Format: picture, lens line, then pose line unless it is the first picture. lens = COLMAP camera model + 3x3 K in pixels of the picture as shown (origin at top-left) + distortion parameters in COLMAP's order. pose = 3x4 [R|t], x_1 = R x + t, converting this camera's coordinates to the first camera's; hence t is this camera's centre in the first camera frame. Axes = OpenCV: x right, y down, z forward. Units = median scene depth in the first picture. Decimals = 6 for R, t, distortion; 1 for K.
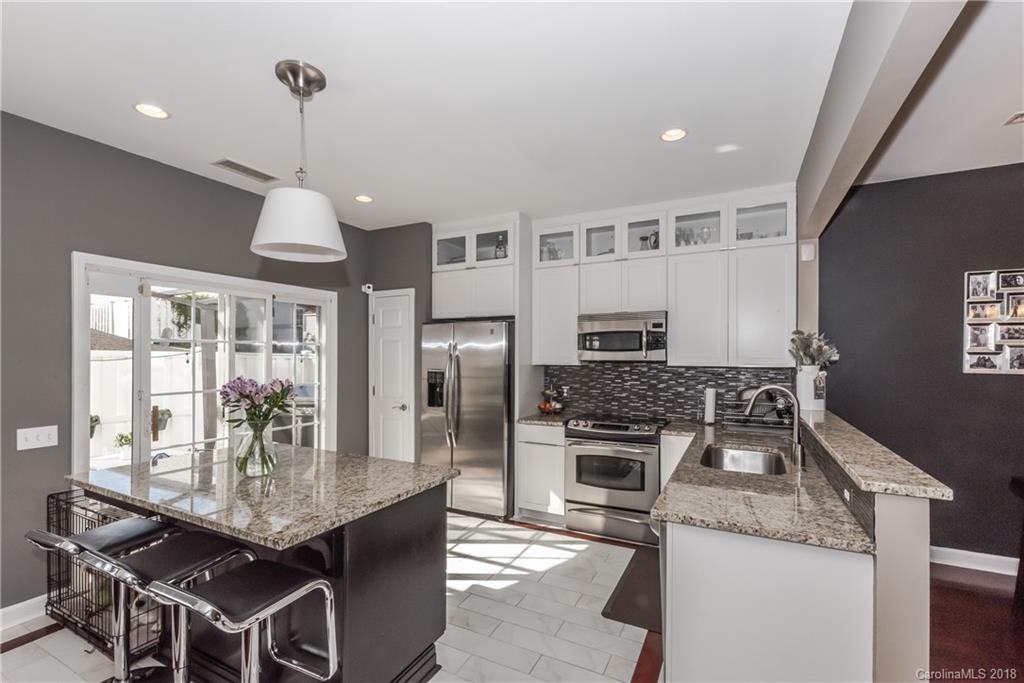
lens RADIAL K [[443.5, 0, 516.4], [0, 443.5, 358.6], [0, 0, 1]] dist [-0.003435, 0.000227]
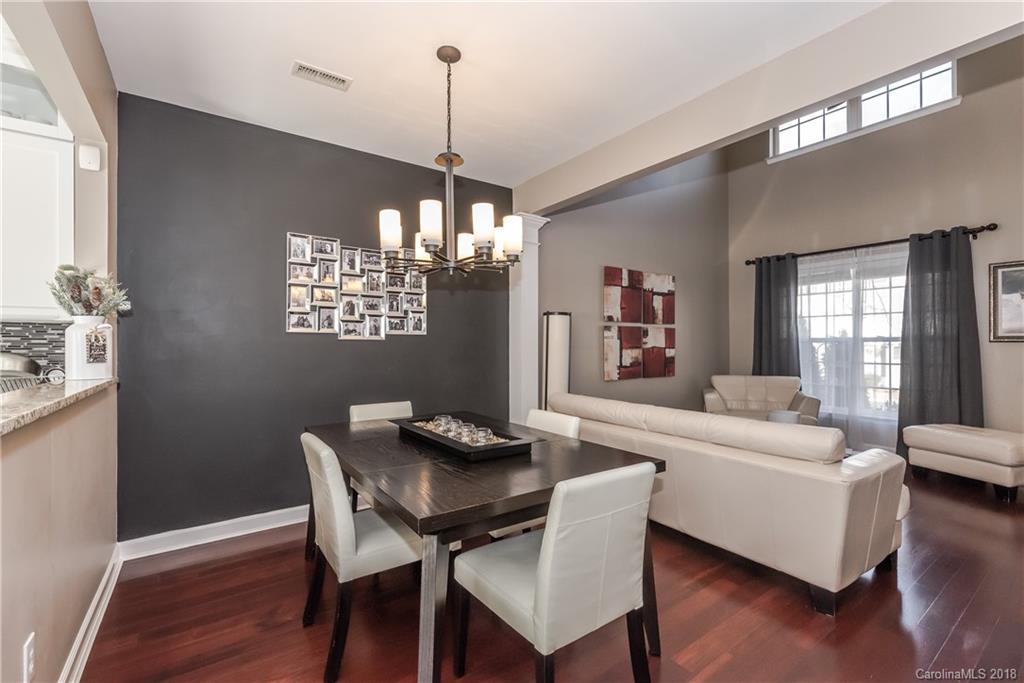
lens RADIAL K [[443.5, 0, 504.2], [0, 443.5, 341.9], [0, 0, 1]] dist [-0.003435, 0.000227]
pose [[0.463152, 0.004874, 0.886266, 0.296246], [0.008282, 0.999917, -0.009828, 0.058272], [-0.886240, 0.011892, 0.463073, 0.081732]]
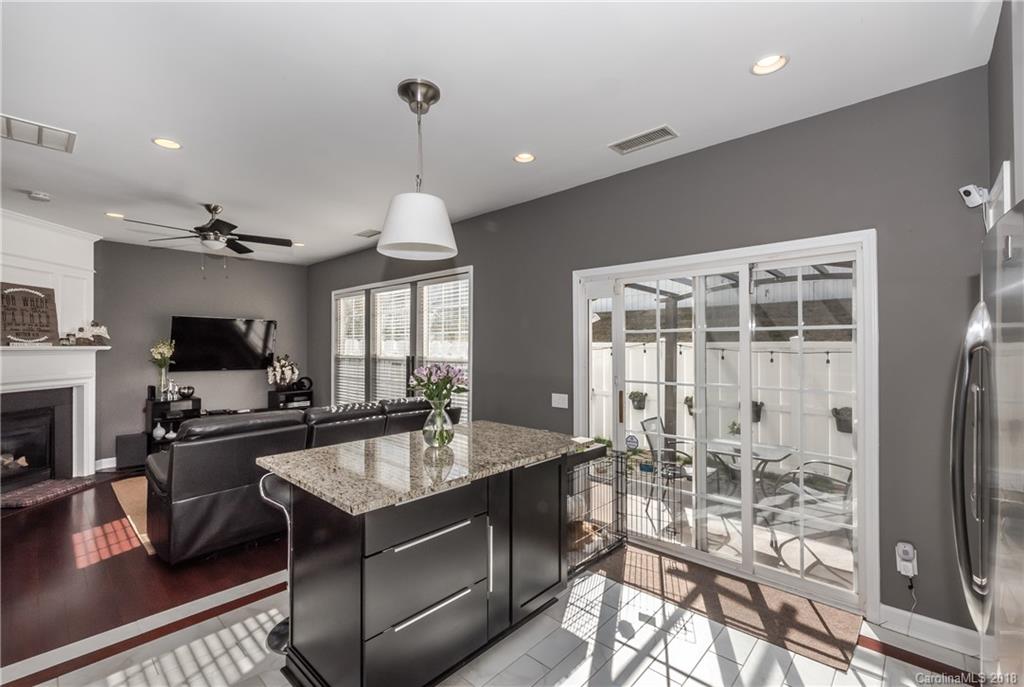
lens RADIAL K [[451.7, 0, 509.5], [0, 451.7, 342.2], [0, 0, 1]] dist [0.003697, 0.000206]
pose [[-0.283394, -0.010443, -0.958947, 0.297919], [-0.005964, 0.999941, -0.009127, -0.003392], [0.958985, 0.003132, -0.283439, 0.860698]]
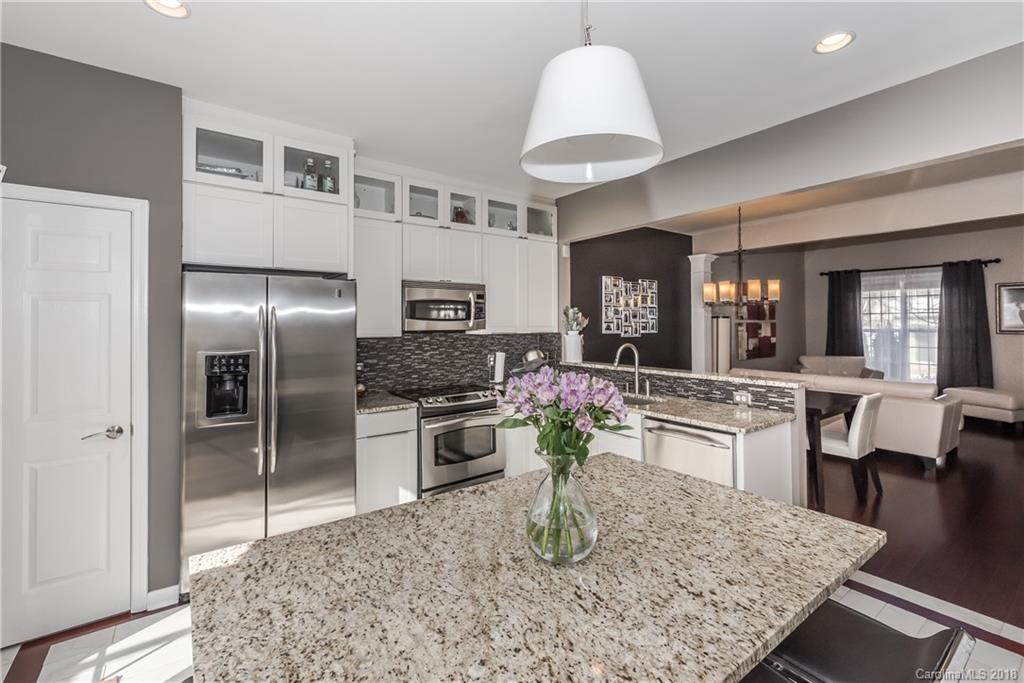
lens RADIAL K [[443.5, 0, 510.1], [0, 443.5, 317.3], [0, 0, 1]] dist [-0.003435, 0.000227]
pose [[0.450030, 0.008859, 0.892969, -0.611679], [0.012449, 0.999791, -0.016192, -0.007126], [-0.892926, 0.018403, 0.449826, 0.458732]]
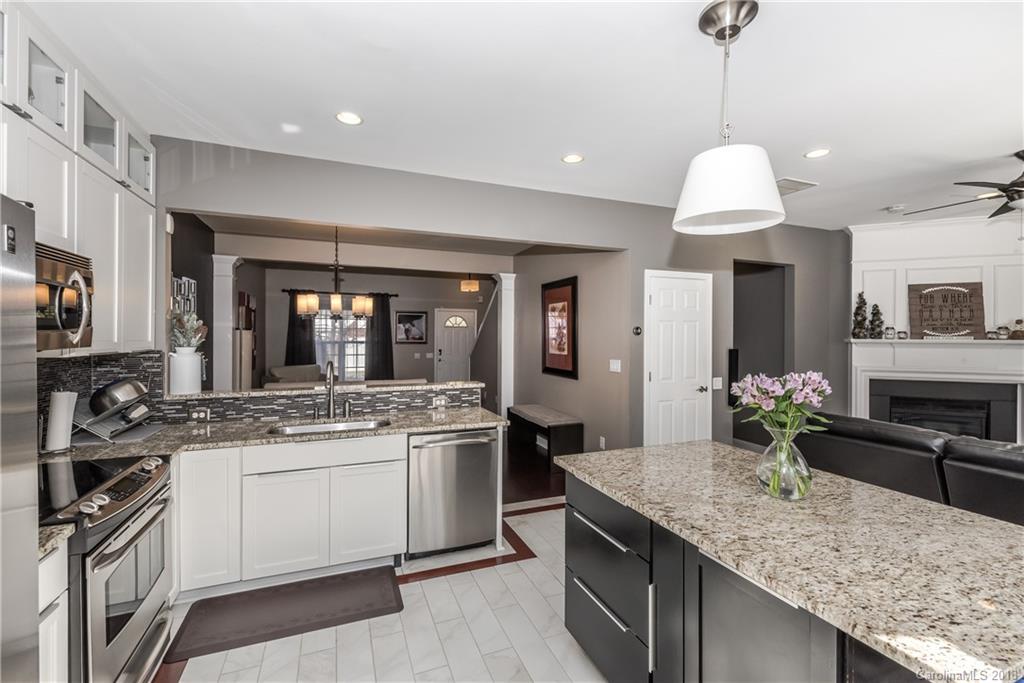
lens RADIAL K [[443.5, 0, 506.0], [0, 443.5, 337.0], [0, 0, 1]] dist [-0.003435, 0.000227]
pose [[-0.745316, -0.007550, 0.666668, -0.416726], [-0.001439, 0.999952, 0.009716, -0.014529], [-0.666709, 0.006283, -0.745291, 1.075019]]
